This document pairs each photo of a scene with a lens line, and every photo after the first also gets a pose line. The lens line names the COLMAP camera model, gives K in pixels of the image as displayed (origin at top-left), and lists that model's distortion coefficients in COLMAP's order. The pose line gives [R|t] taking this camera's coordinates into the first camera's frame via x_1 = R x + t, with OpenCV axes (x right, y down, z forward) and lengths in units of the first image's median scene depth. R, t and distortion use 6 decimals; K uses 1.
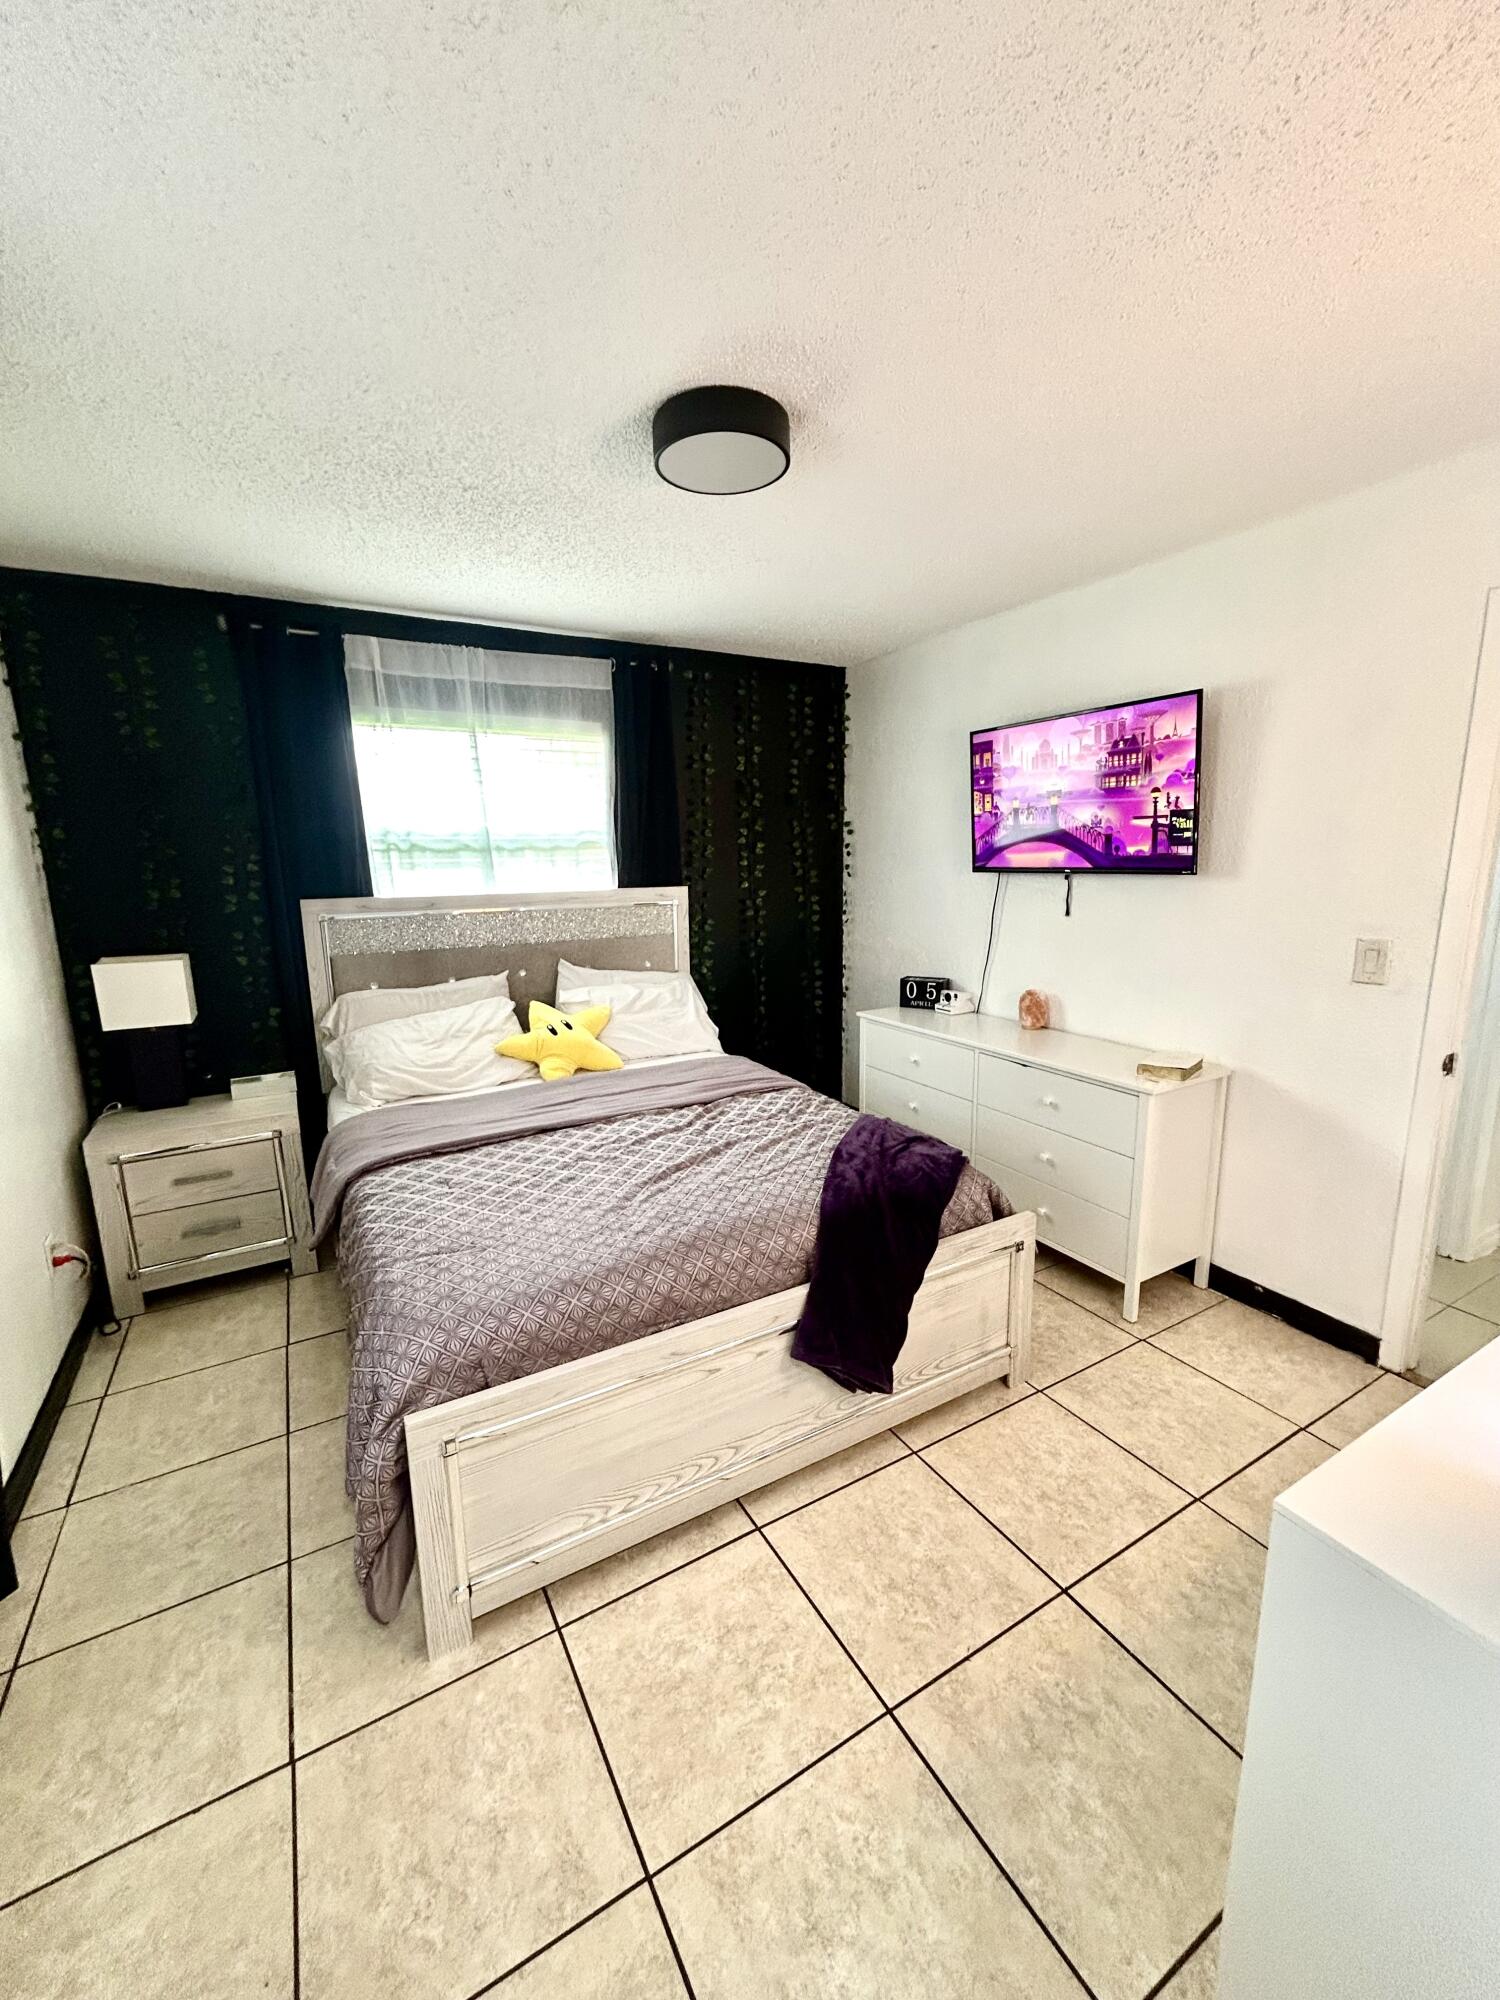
lens RADIAL K [[807.5, 0, 753.2], [0, 807.5, 1000.9], [0, 0, 1]] dist [-0.002538, 0.000700]
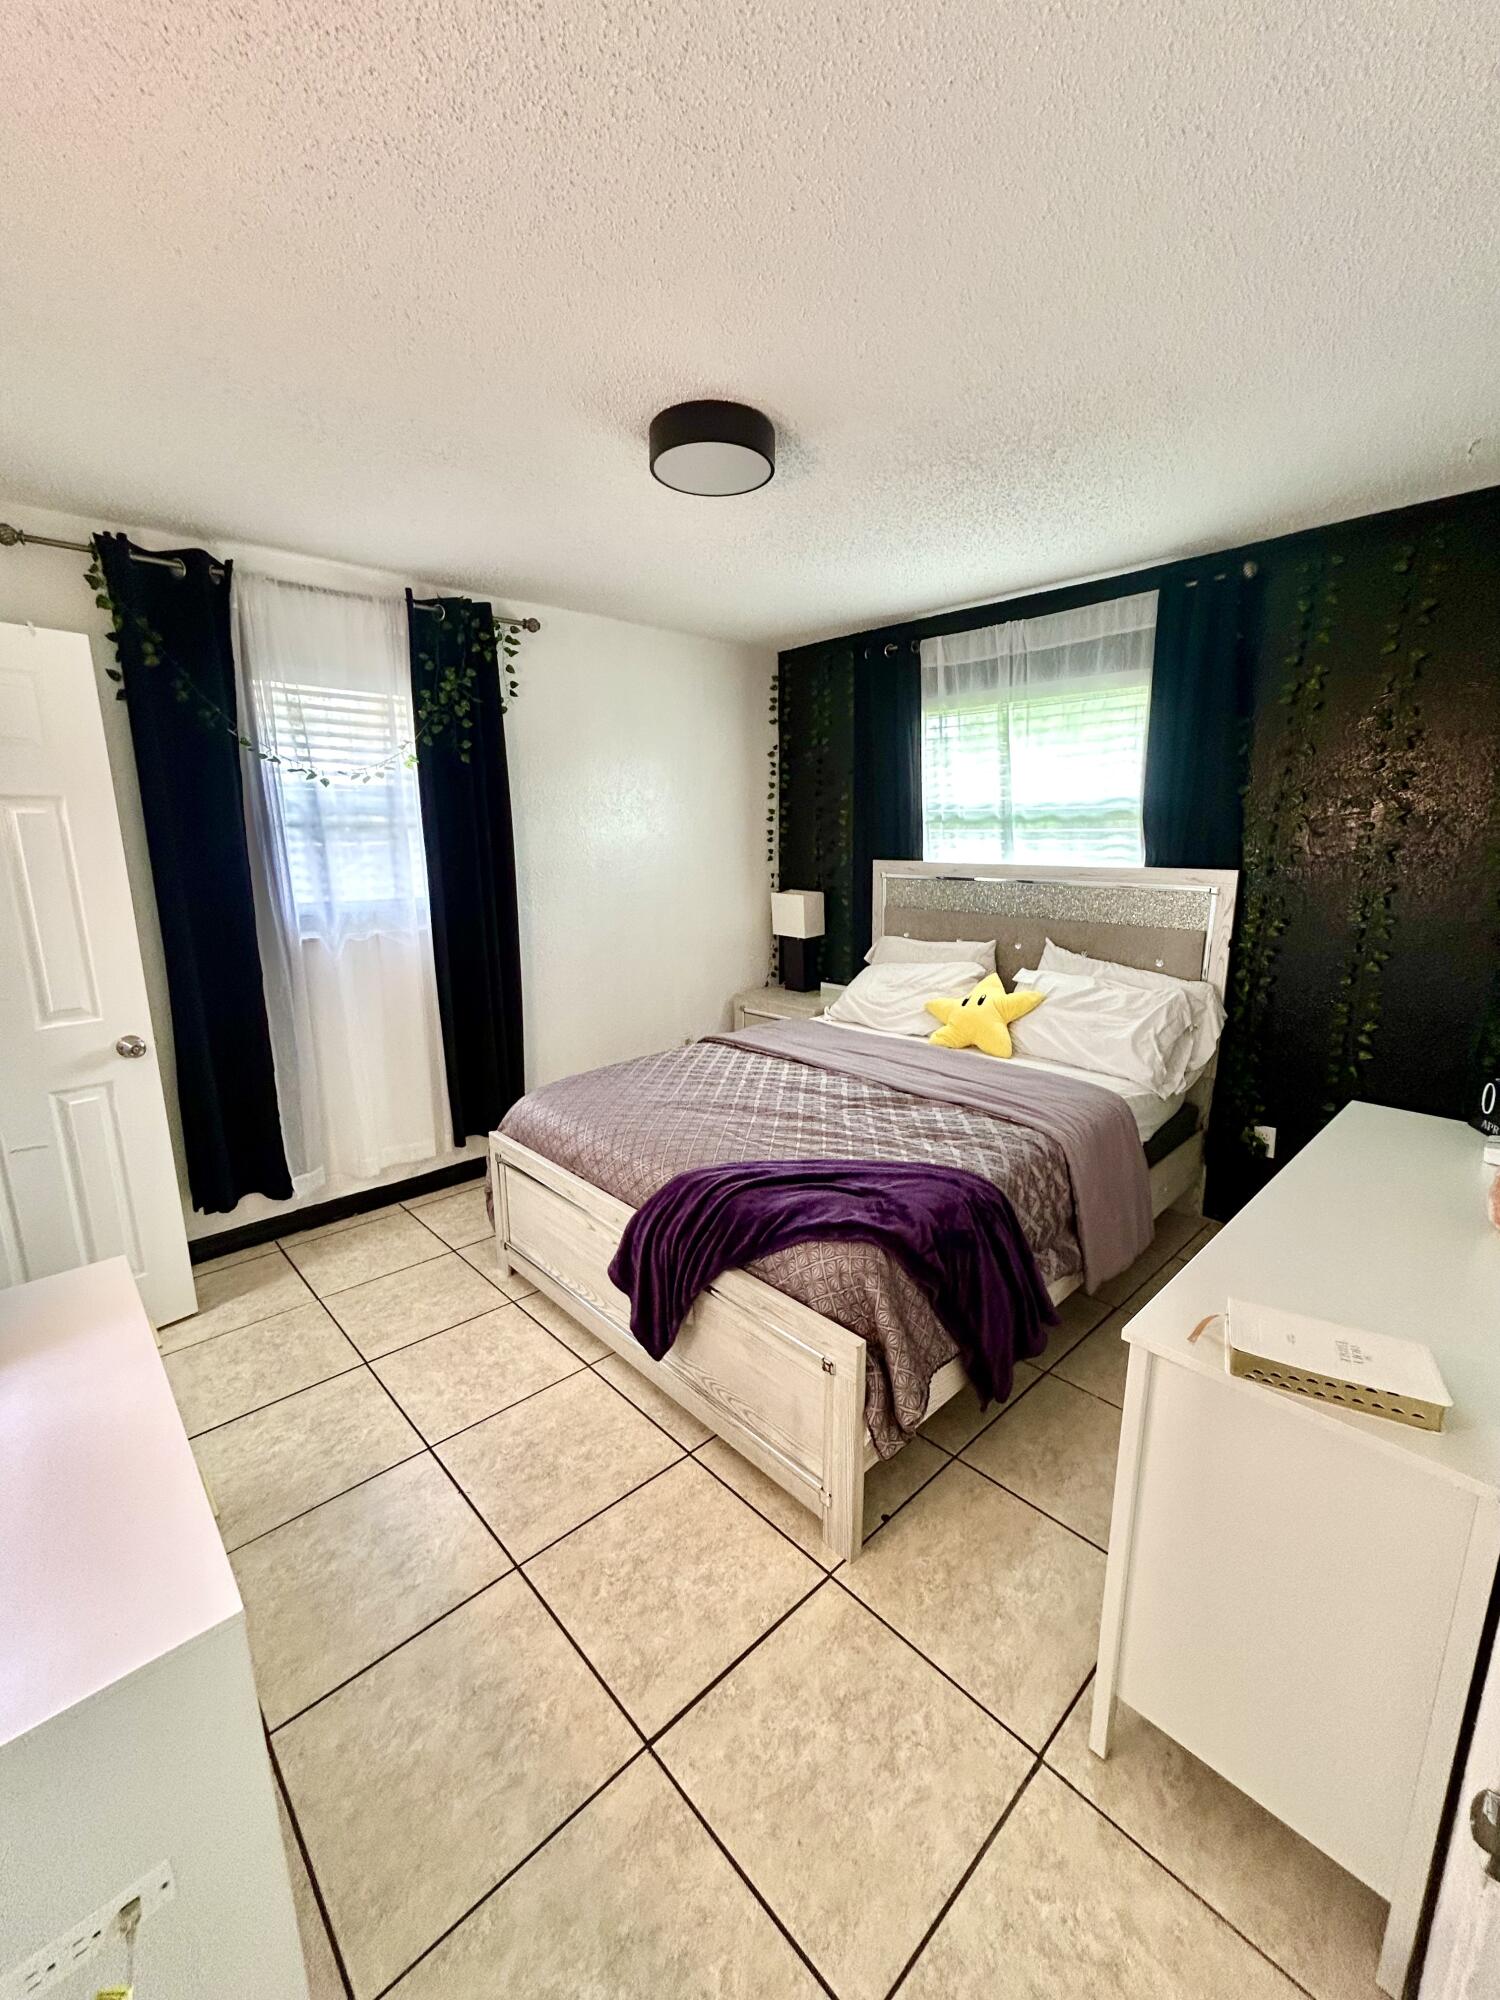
lens RADIAL K [[807.5, 0, 751.8], [0, 807.5, 1000.9], [0, 0, 1]] dist [-0.002538, 0.000700]
pose [[0.226580, 0.214762, -0.950020, 0.787766], [-0.173957, 0.968628, 0.177480, -0.116916], [0.958332, 0.125049, 0.256831, 0.582582]]
